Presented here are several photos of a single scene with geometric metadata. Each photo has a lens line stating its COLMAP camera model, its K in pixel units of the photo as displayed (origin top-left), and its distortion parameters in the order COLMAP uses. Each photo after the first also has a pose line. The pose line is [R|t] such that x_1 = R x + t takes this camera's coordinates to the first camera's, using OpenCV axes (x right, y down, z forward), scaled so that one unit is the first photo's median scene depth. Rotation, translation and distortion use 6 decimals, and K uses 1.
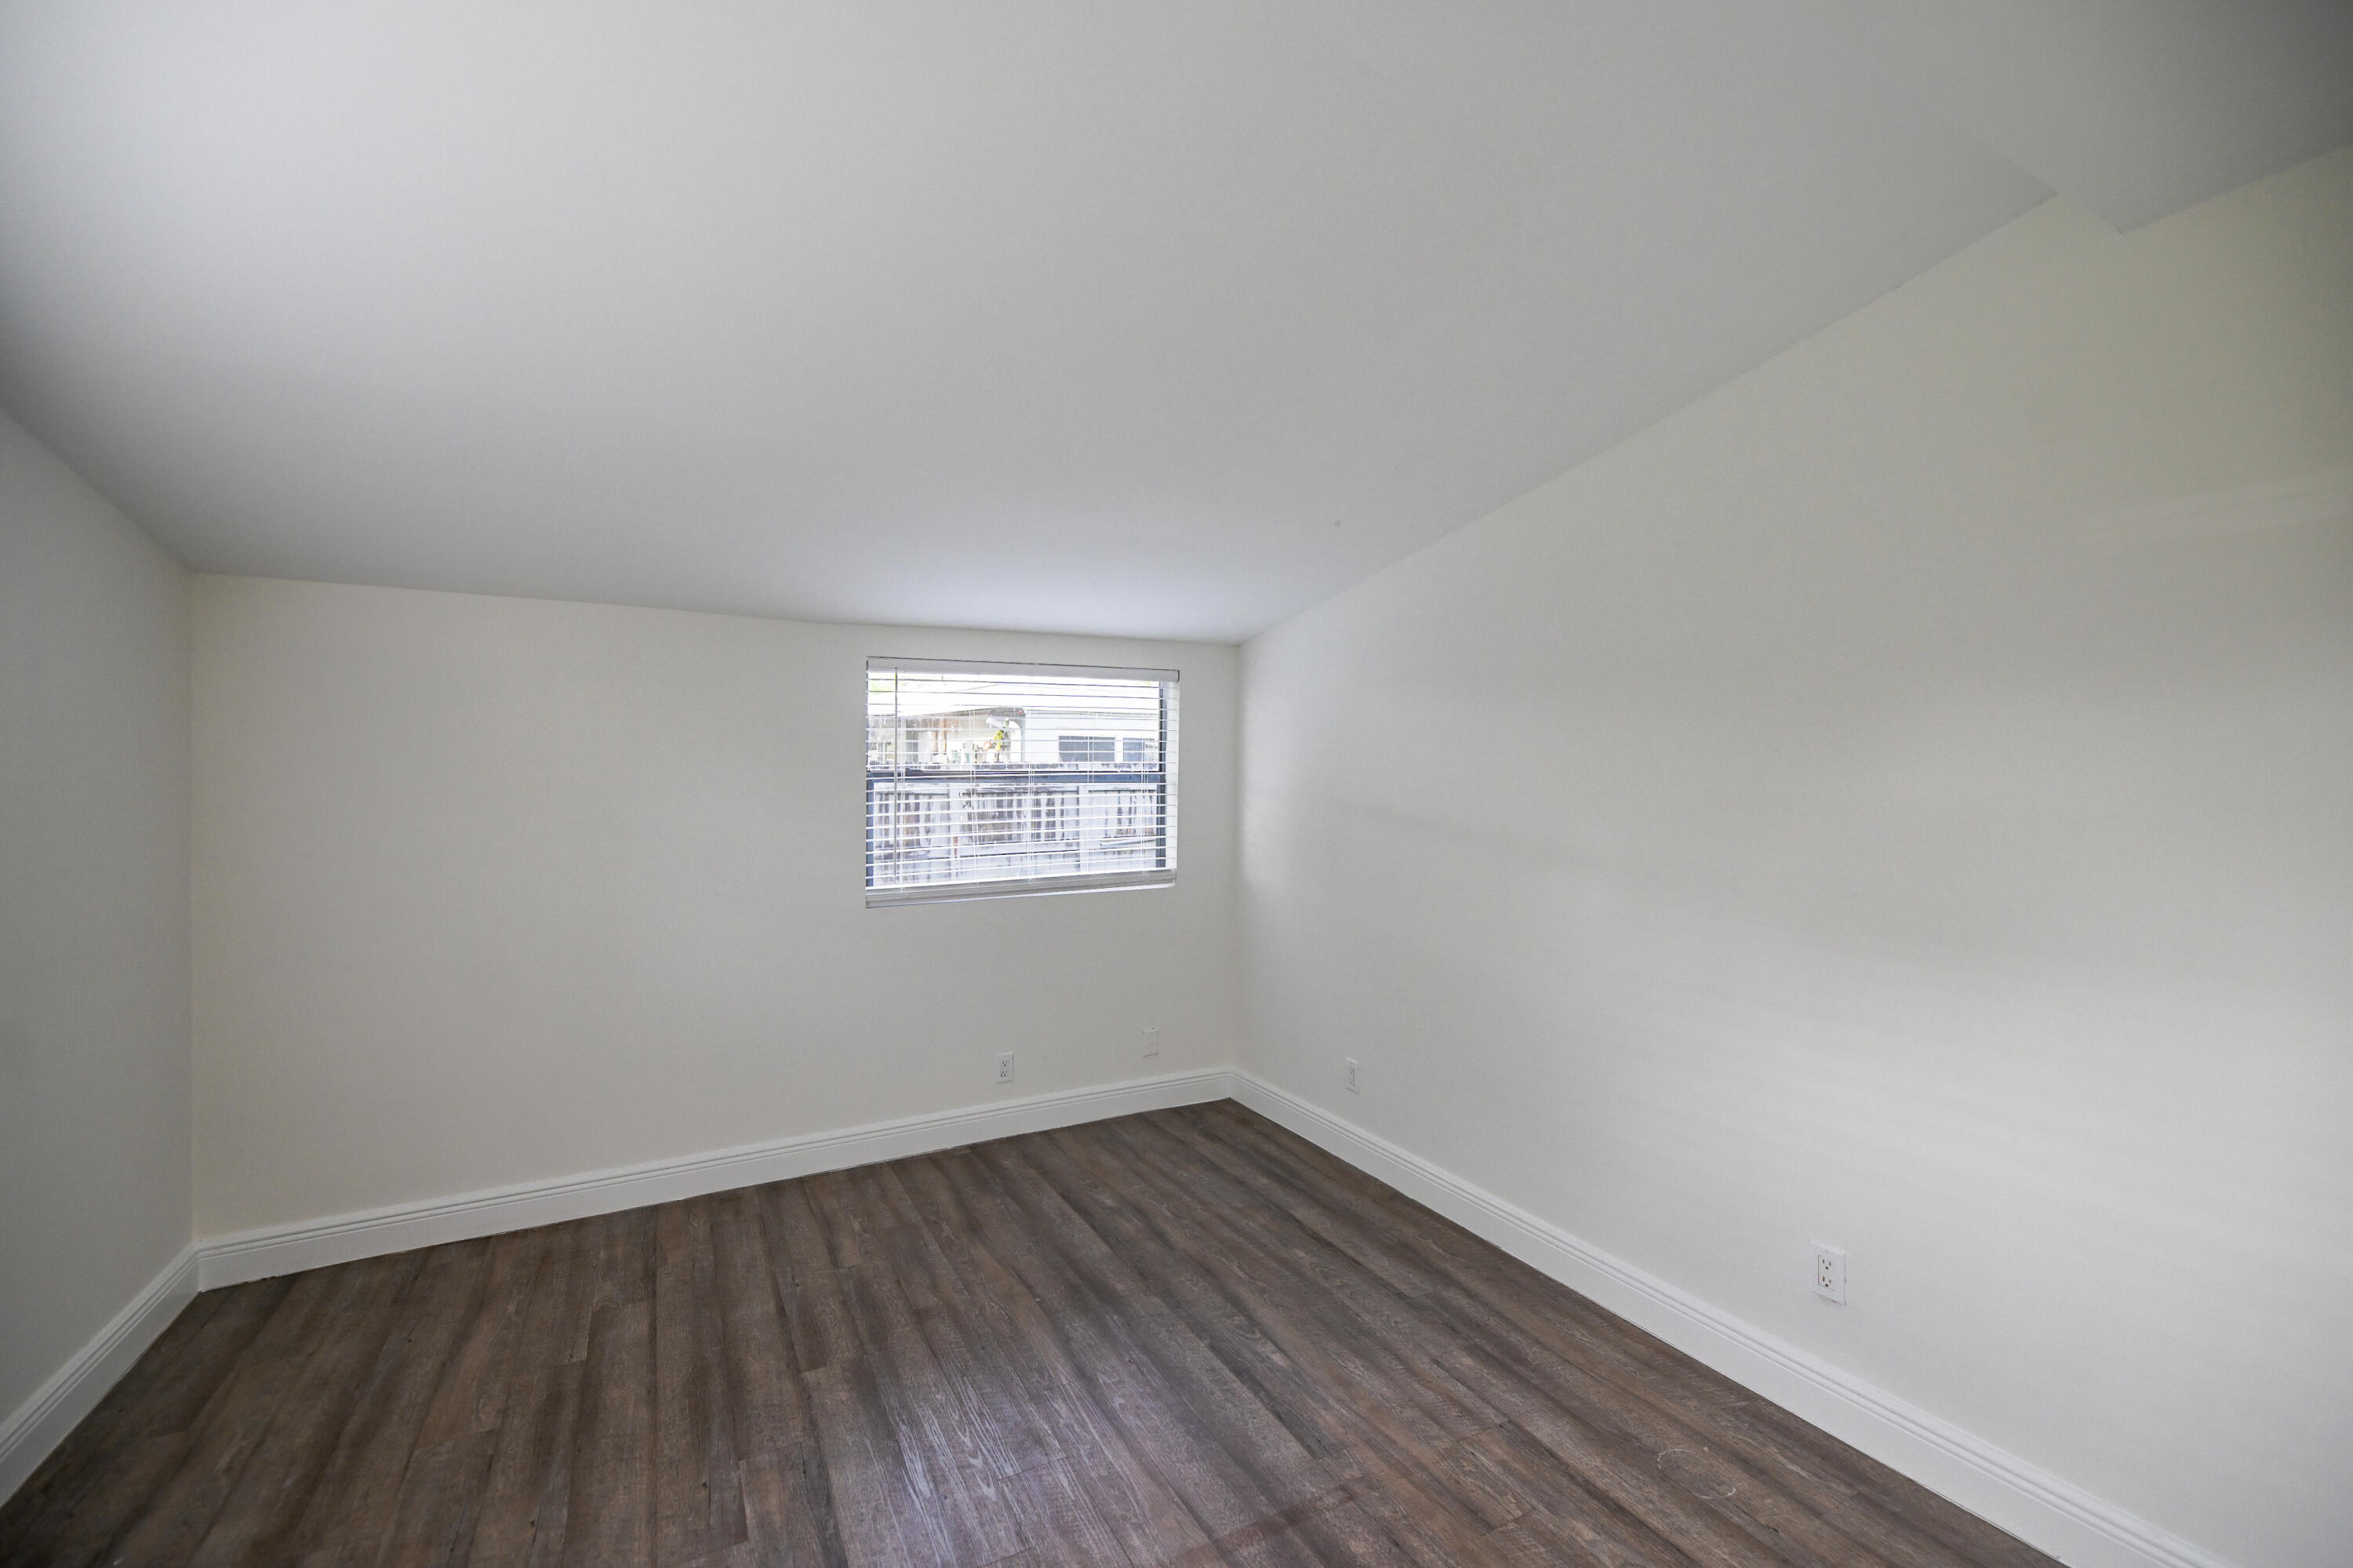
lens RADIAL K [[944.9, 0, 1169.0], [0, 944.9, 780.3], [0, 0, 1]] dist [0.001727, -0.004284]
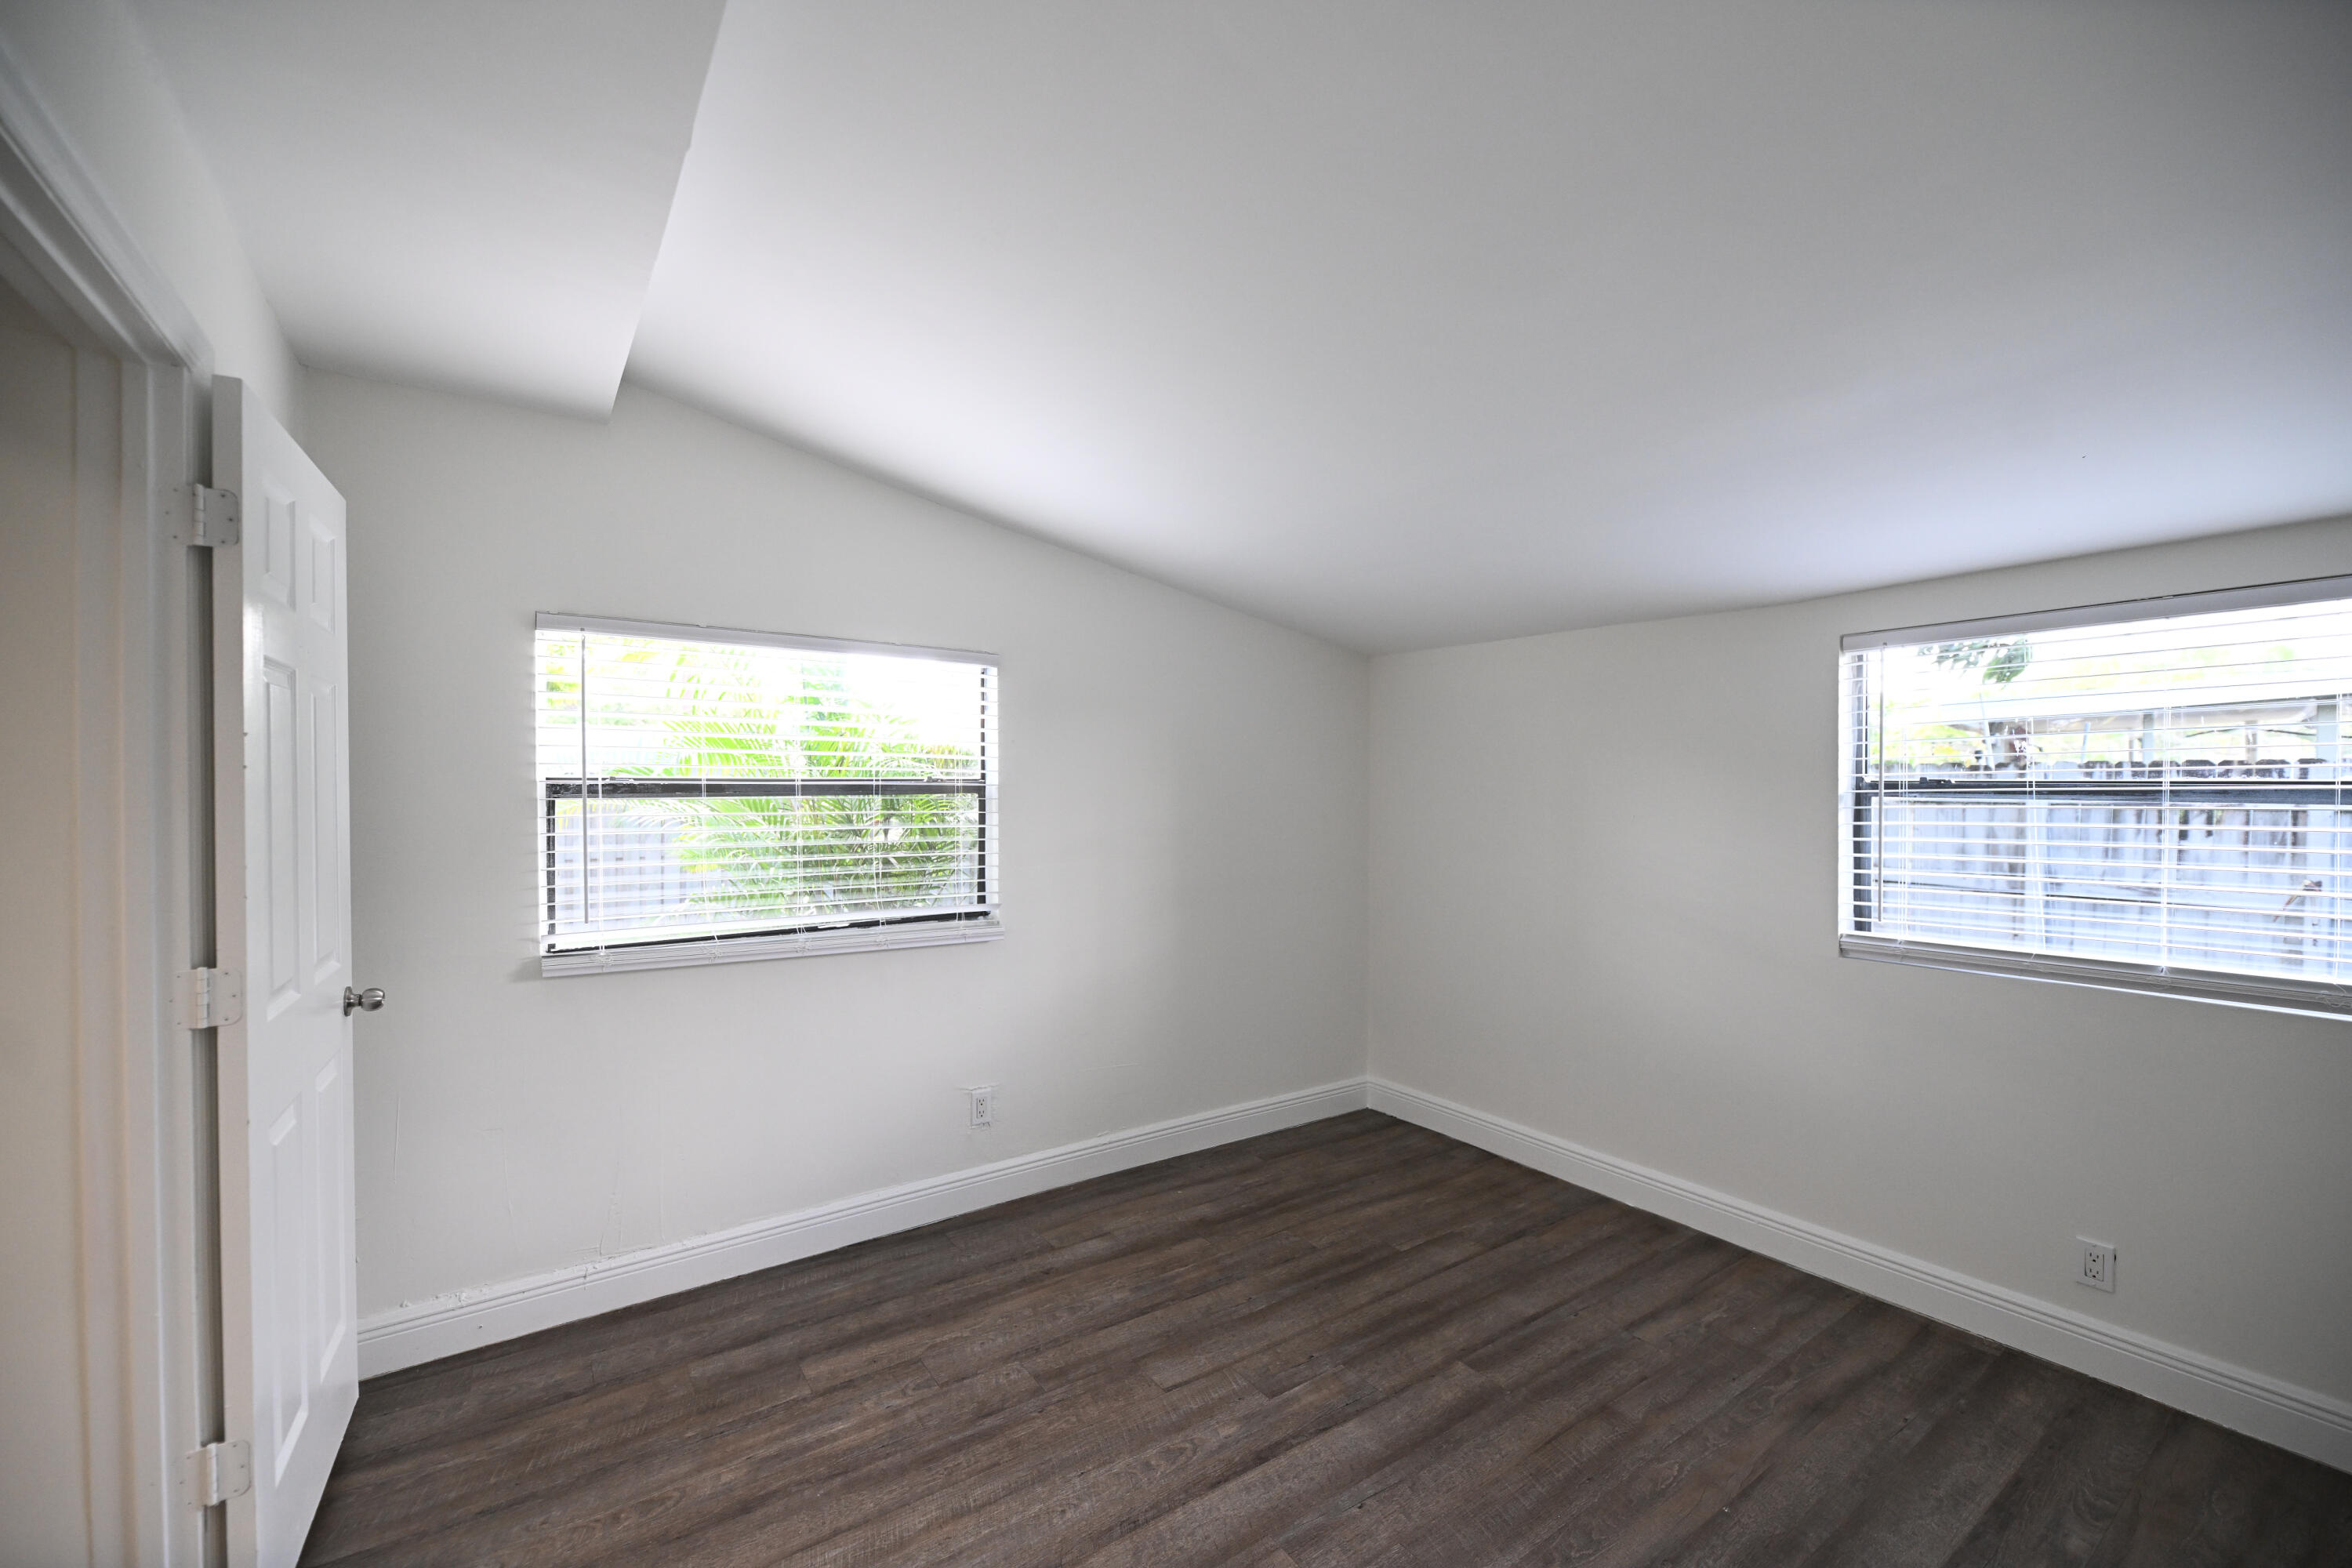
lens RADIAL K [[944.5, 0, 1168.5], [0, 944.5, 780.3], [0, 0, 1]] dist [0.001727, -0.004284]
pose [[0.122049, 0.003569, -0.992518, 0.537464], [-0.006270, 0.999976, 0.002825, -0.012497], [0.992504, 0.005878, 0.122069, 0.490005]]
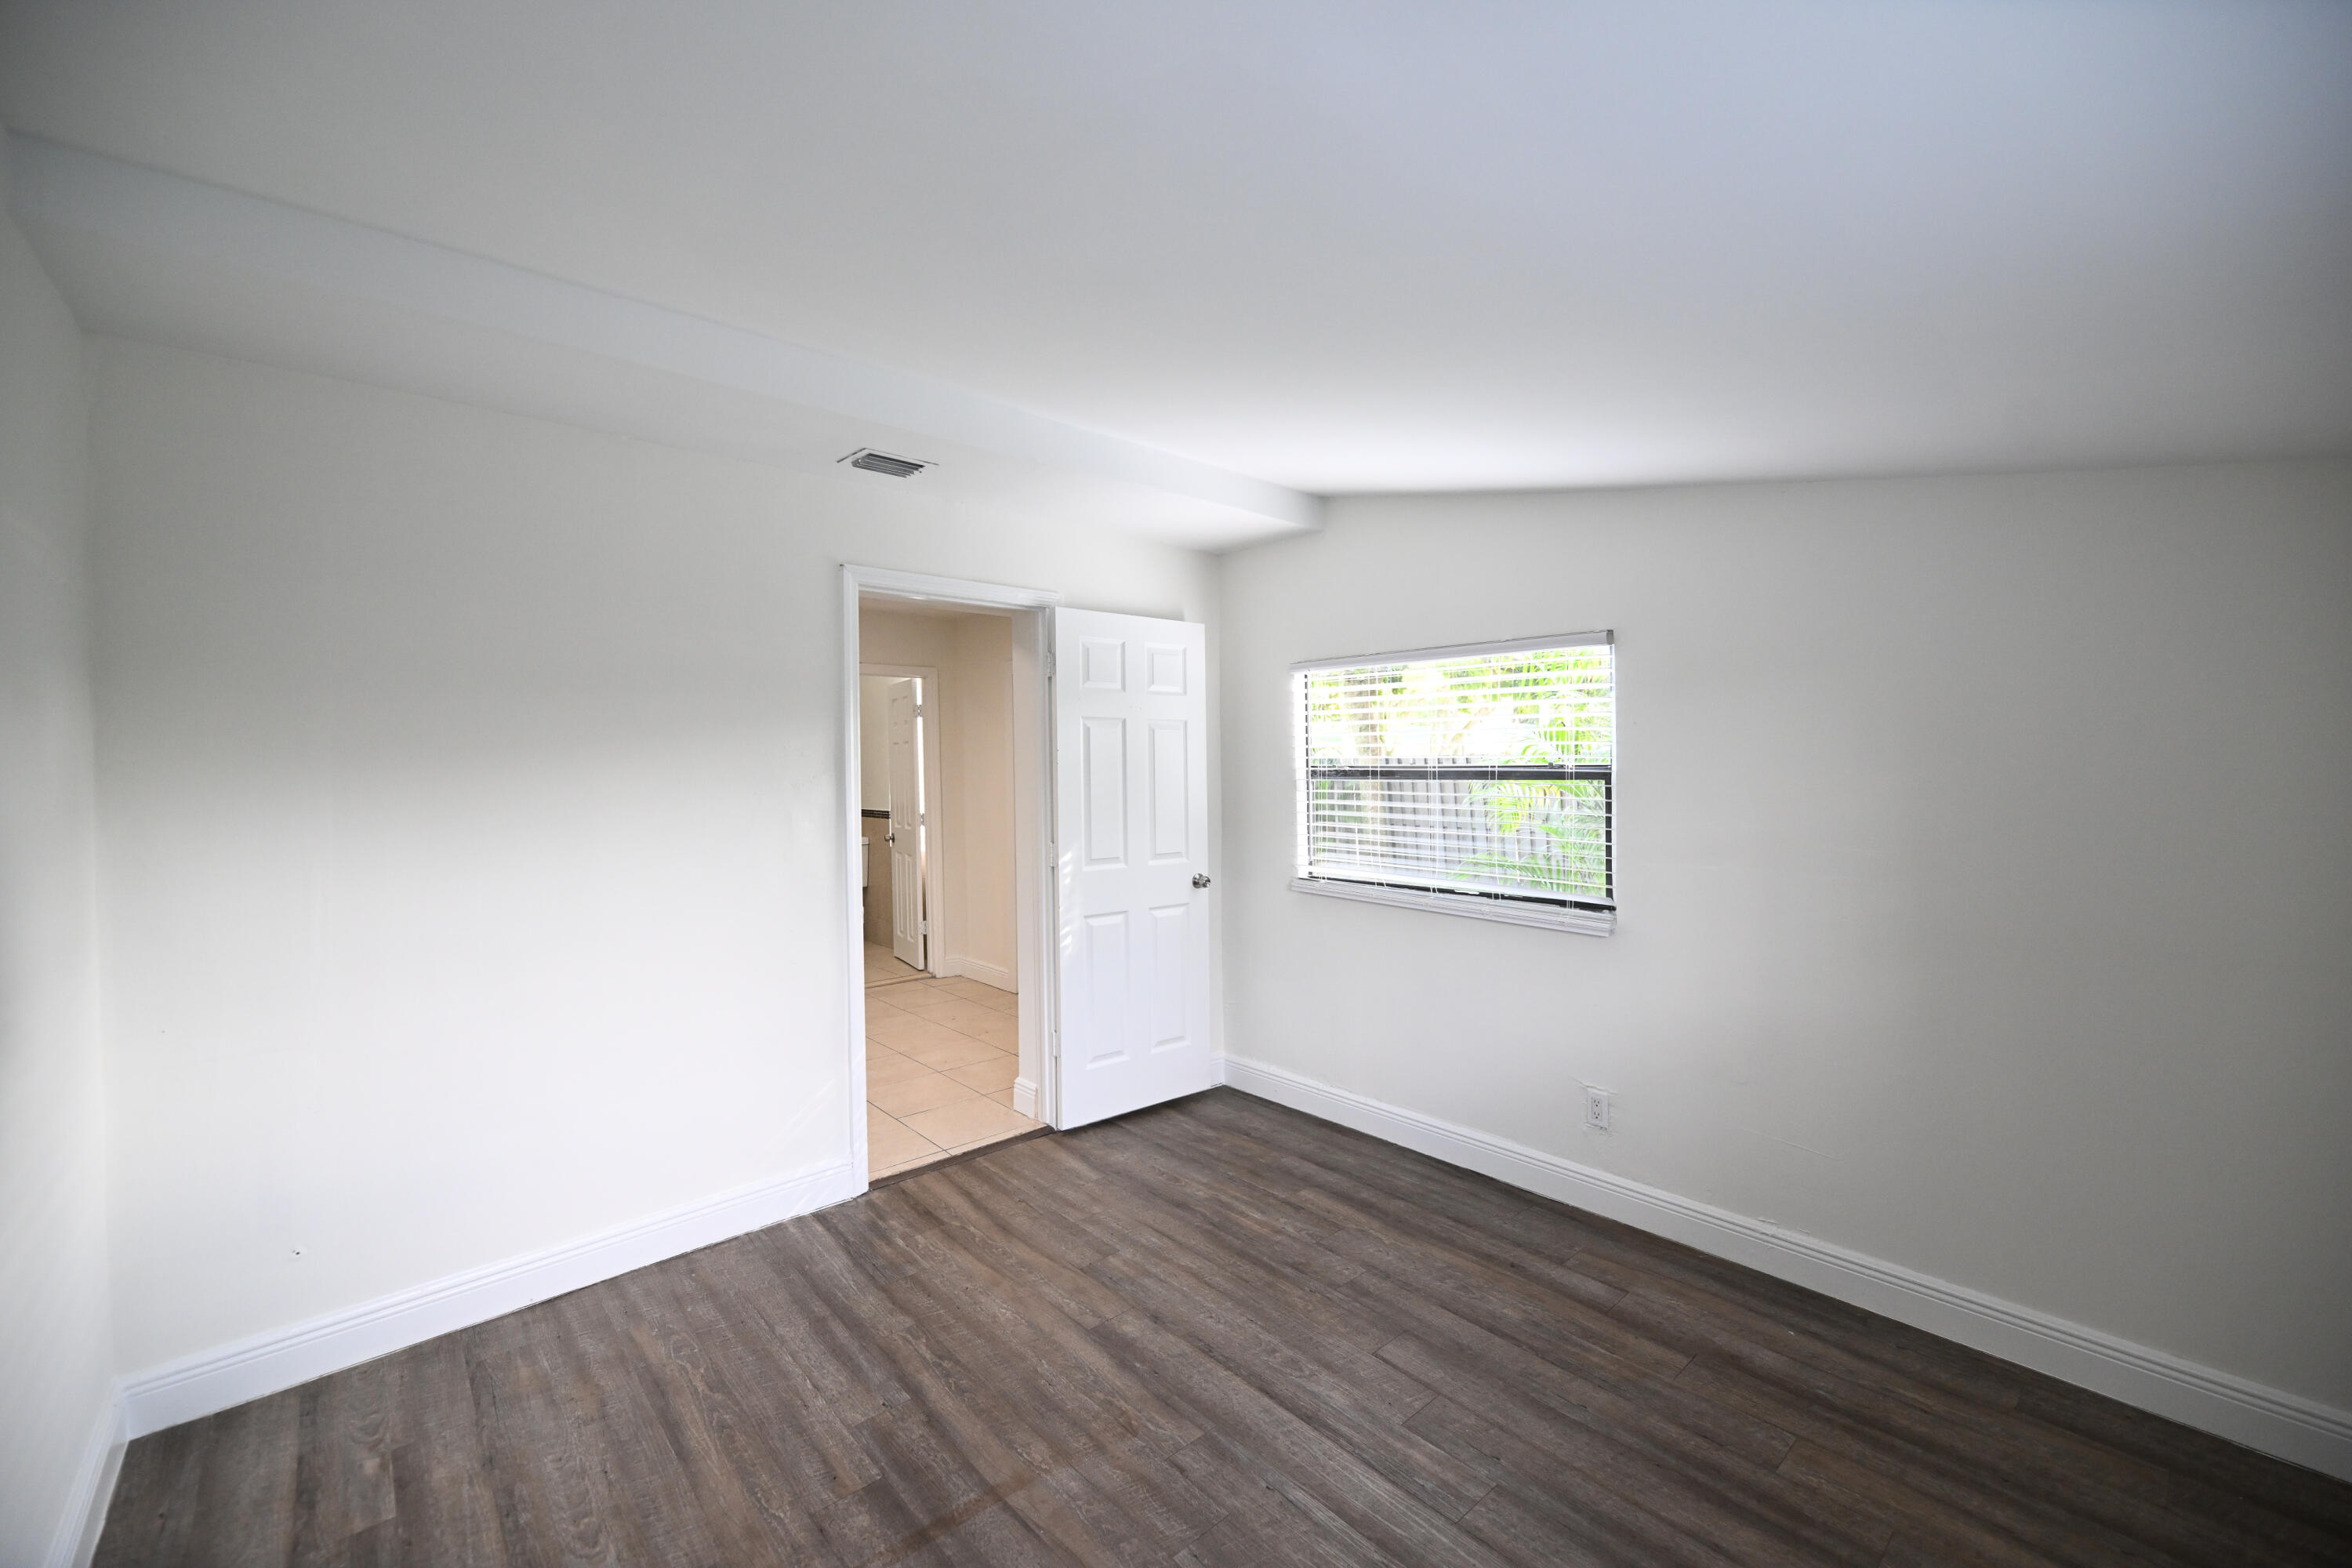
lens RADIAL K [[944.5, 0, 1168.5], [0, 944.5, 780.3], [0, 0, 1]] dist [0.001727, -0.004284]
pose [[-0.970526, 0.009608, -0.240804, 0.077667], [0.004783, 0.999776, 0.020617, -0.017424], [0.240948, 0.018858, -0.970355, 1.422312]]
